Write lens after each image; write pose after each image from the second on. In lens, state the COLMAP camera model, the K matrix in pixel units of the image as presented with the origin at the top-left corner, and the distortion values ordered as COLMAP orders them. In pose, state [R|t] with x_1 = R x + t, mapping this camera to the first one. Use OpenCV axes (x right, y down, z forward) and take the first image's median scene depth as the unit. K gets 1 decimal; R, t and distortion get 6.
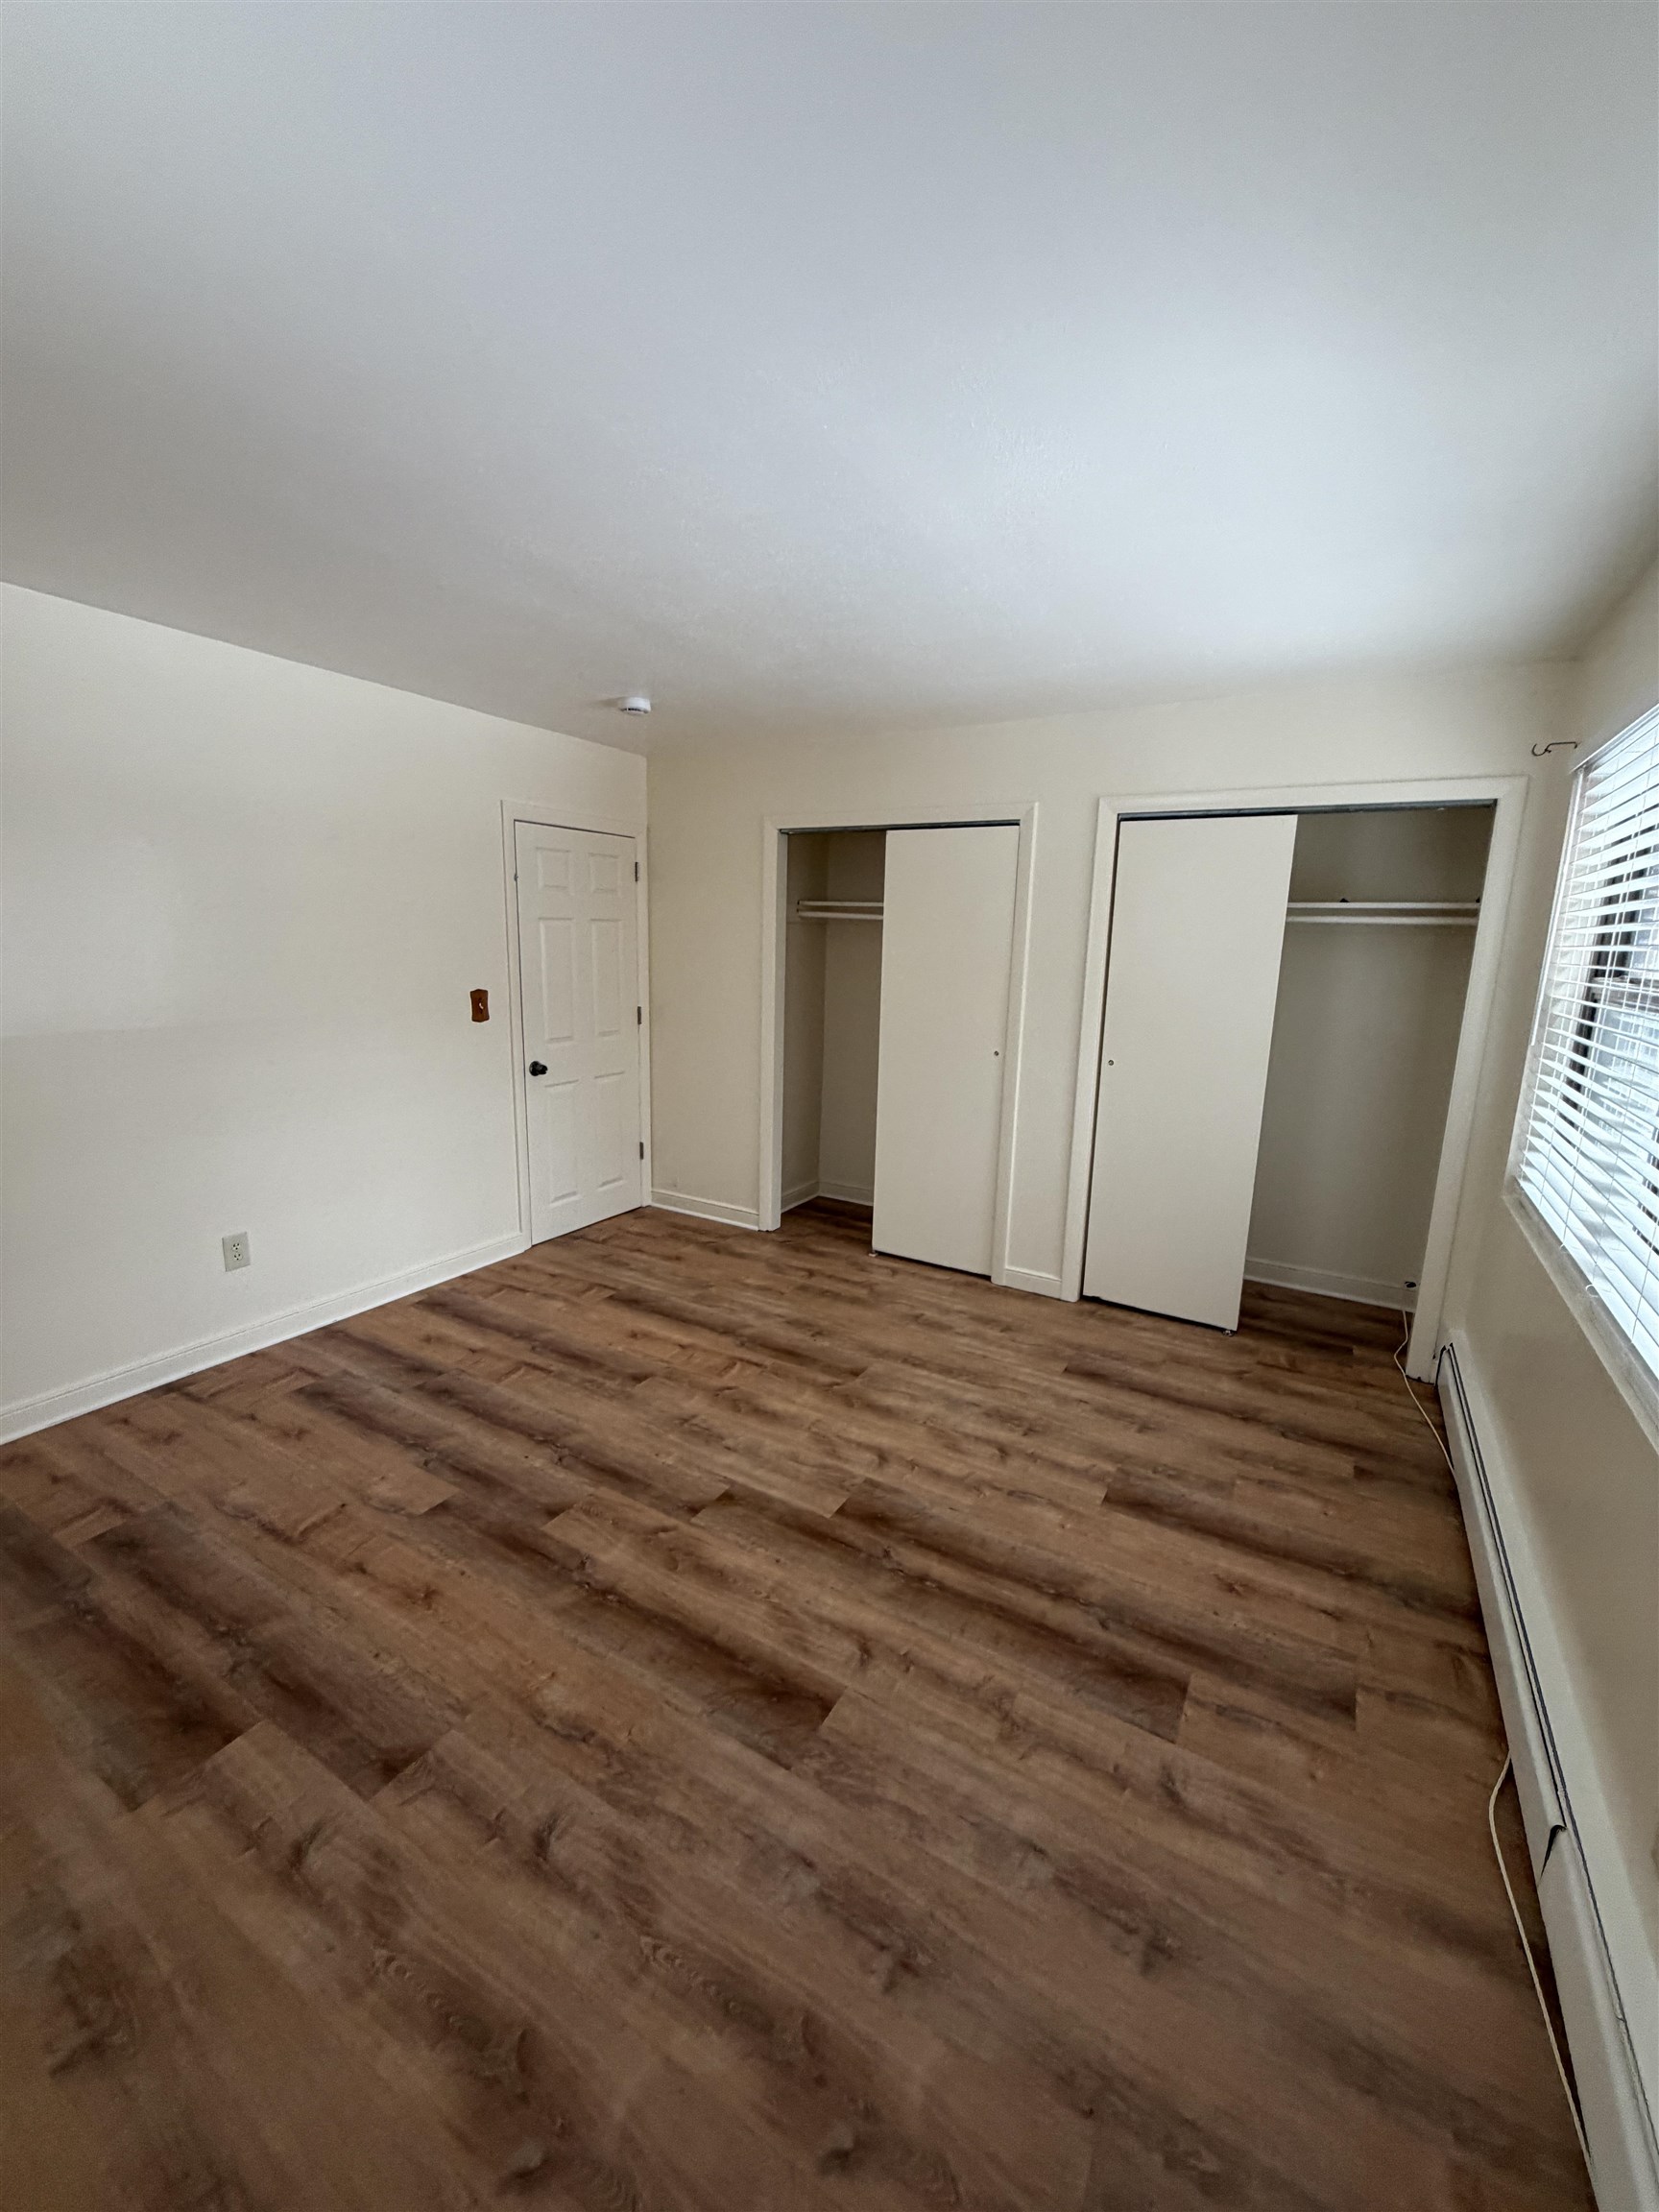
lens RADIAL K [[877.7, 0, 831.2], [0, 877.7, 1099.0], [0, 0, 1]] dist [0.000162, -0.000222]
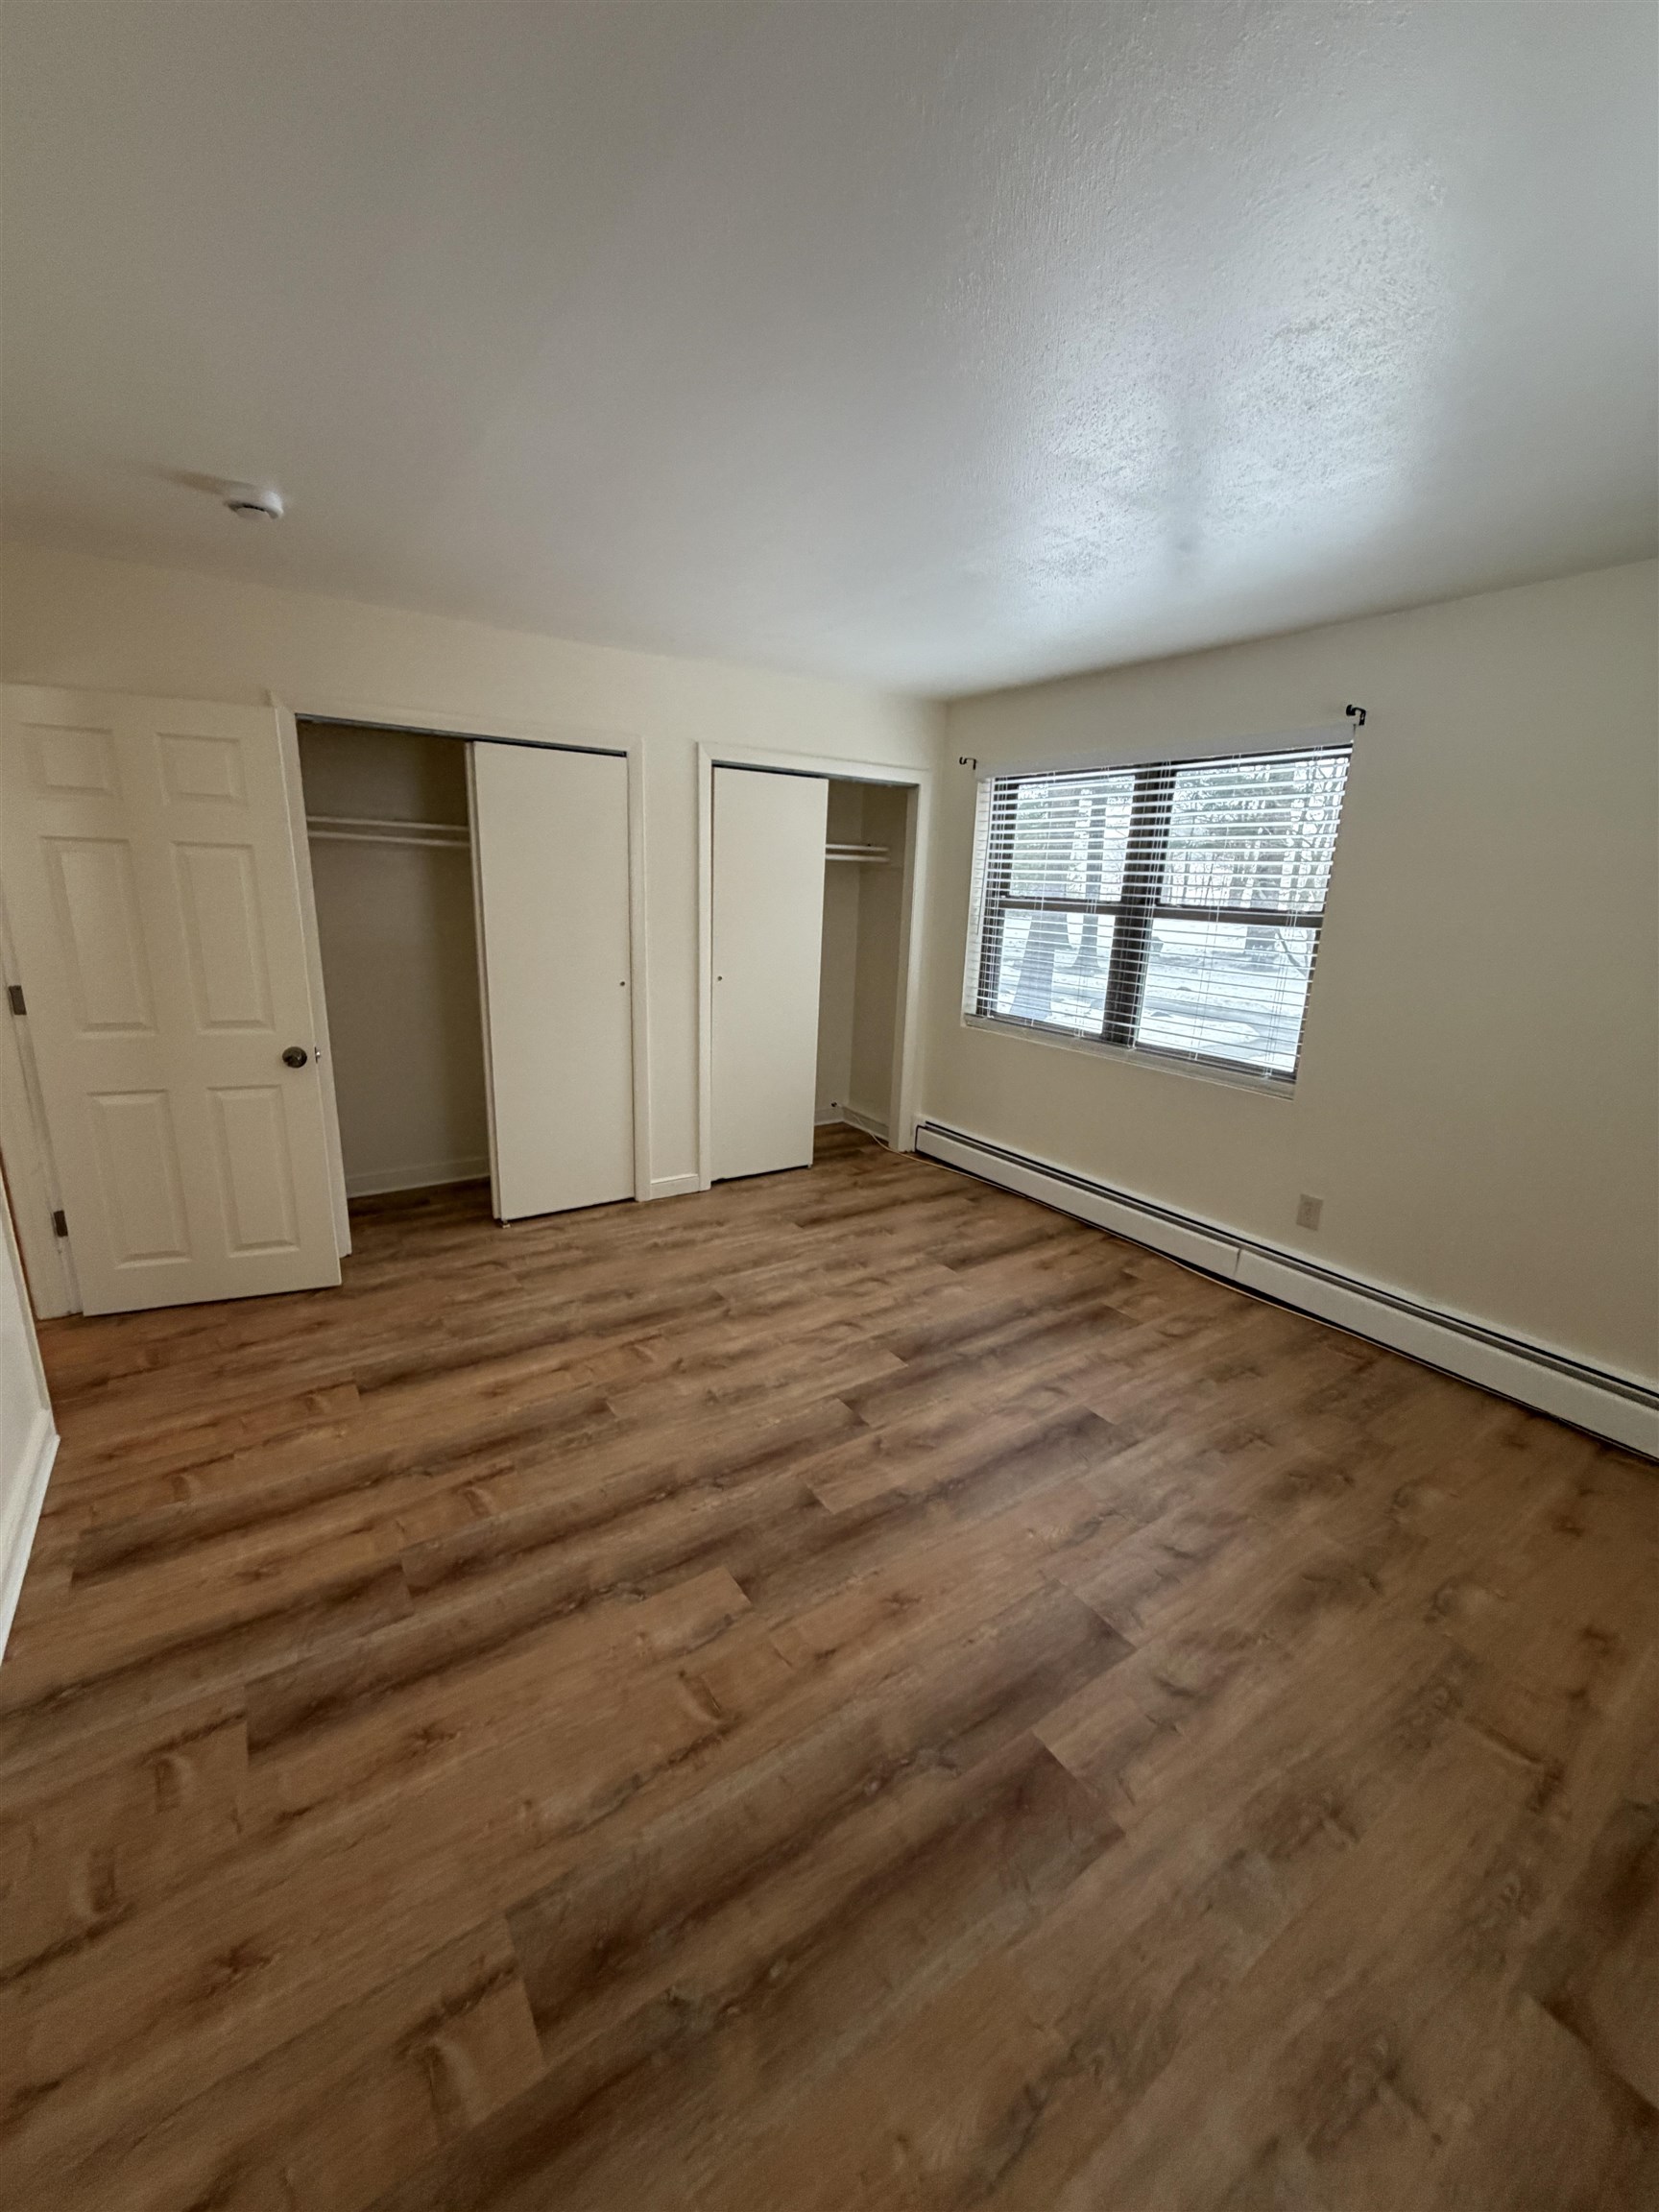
lens RADIAL K [[877.7, 0, 831.2], [0, 877.7, 1099.0], [0, 0, 1]] dist [0.000162, -0.000222]
pose [[0.431431, -0.233331, 0.871449, -0.975522], [0.143732, 0.971413, 0.188939, -0.122861], [-0.890623, 0.043741, 0.452635, 0.500804]]
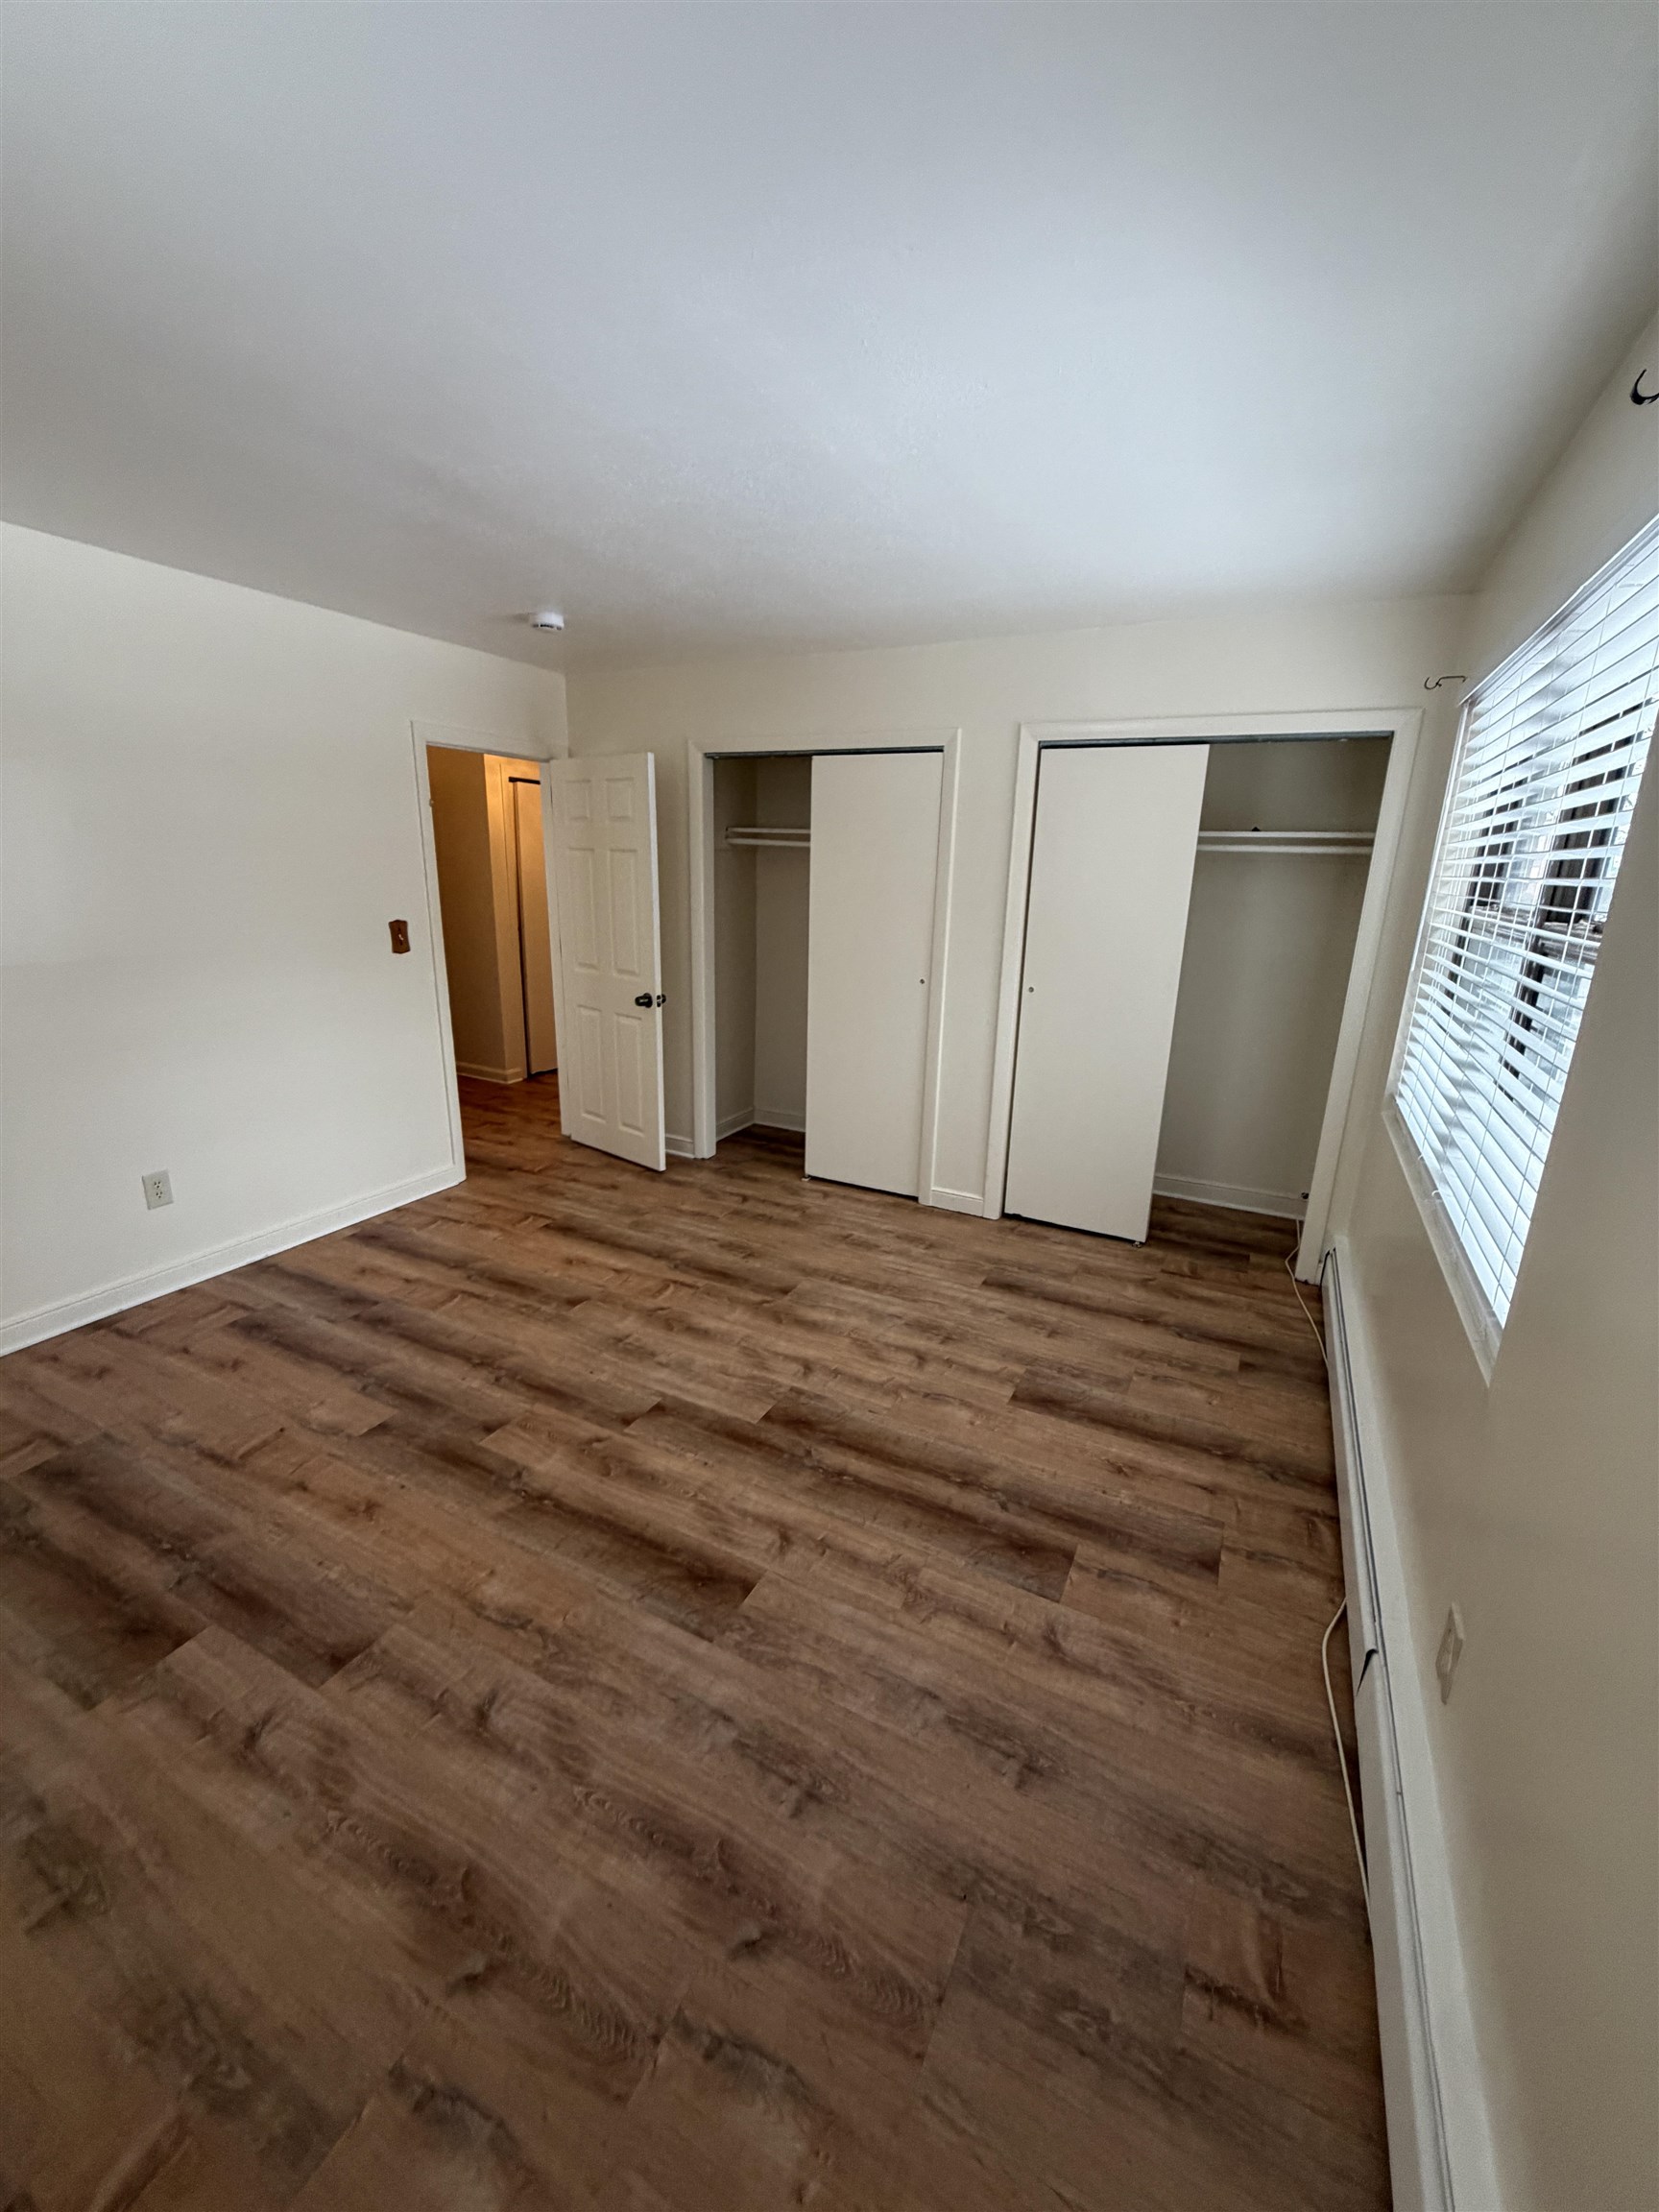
lens RADIAL K [[877.7, 0, 831.2], [0, 877.7, 1099.0], [0, 0, 1]] dist [0.000162, -0.000222]
pose [[0.998109, -0.016215, 0.059298, 0.031023], [0.011270, 0.996503, 0.082796, -0.002216], [-0.060433, -0.081971, 0.994801, -0.031043]]
